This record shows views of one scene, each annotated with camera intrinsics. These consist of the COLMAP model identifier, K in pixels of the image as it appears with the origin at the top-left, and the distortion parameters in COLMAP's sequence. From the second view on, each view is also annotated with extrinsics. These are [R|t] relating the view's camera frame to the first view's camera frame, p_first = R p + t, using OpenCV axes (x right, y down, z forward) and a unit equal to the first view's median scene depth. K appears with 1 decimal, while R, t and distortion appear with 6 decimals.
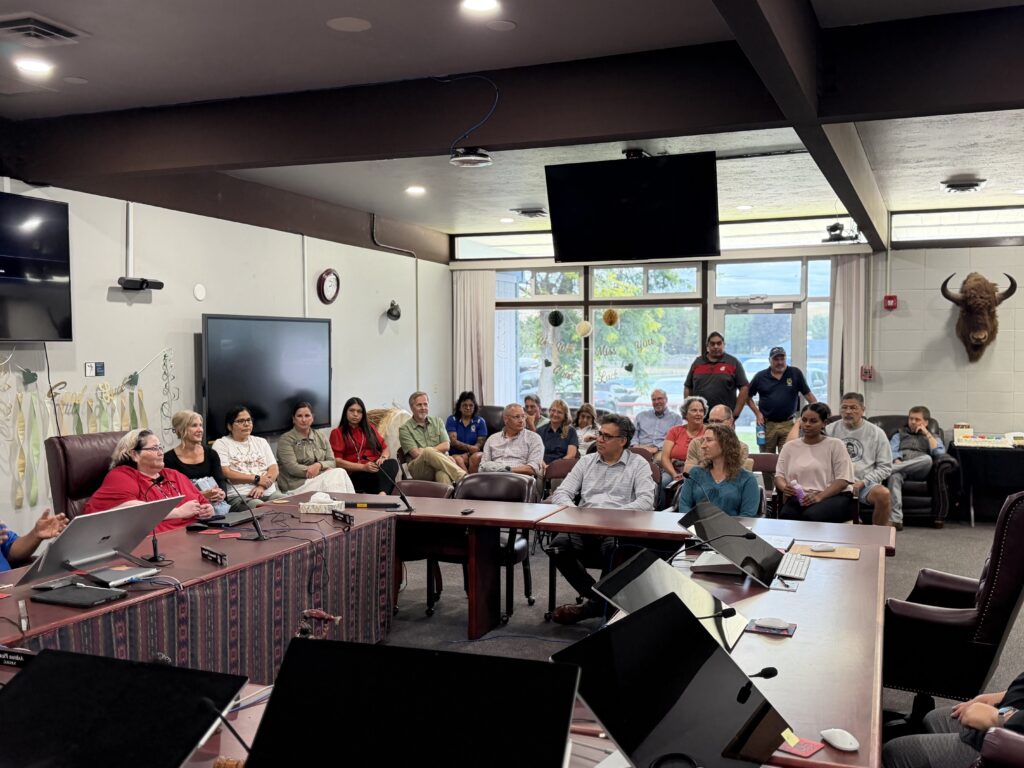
lens RADIAL K [[1012.7, 0, 512.0], [0, 1012.7, 384.0], [0, 0, 1]] dist [0.070173, -0.108382]
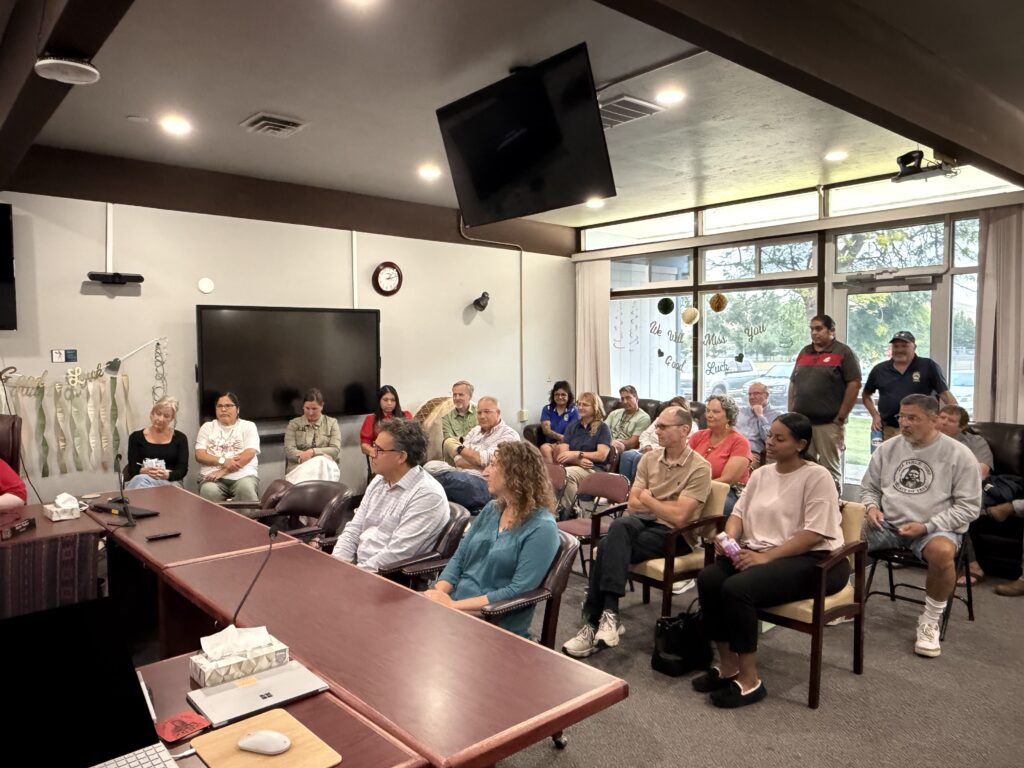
lens RADIAL K [[734.4, 0, 512.0], [0, 734.4, 384.0], [0, 0, 1]] dist [0.010241, 0.000117]
pose [[0.882522, 0.020727, -0.469814, 0.263146], [-0.012132, 0.999699, 0.021314, -0.004586], [0.470115, -0.013110, 0.882508, 0.347927]]
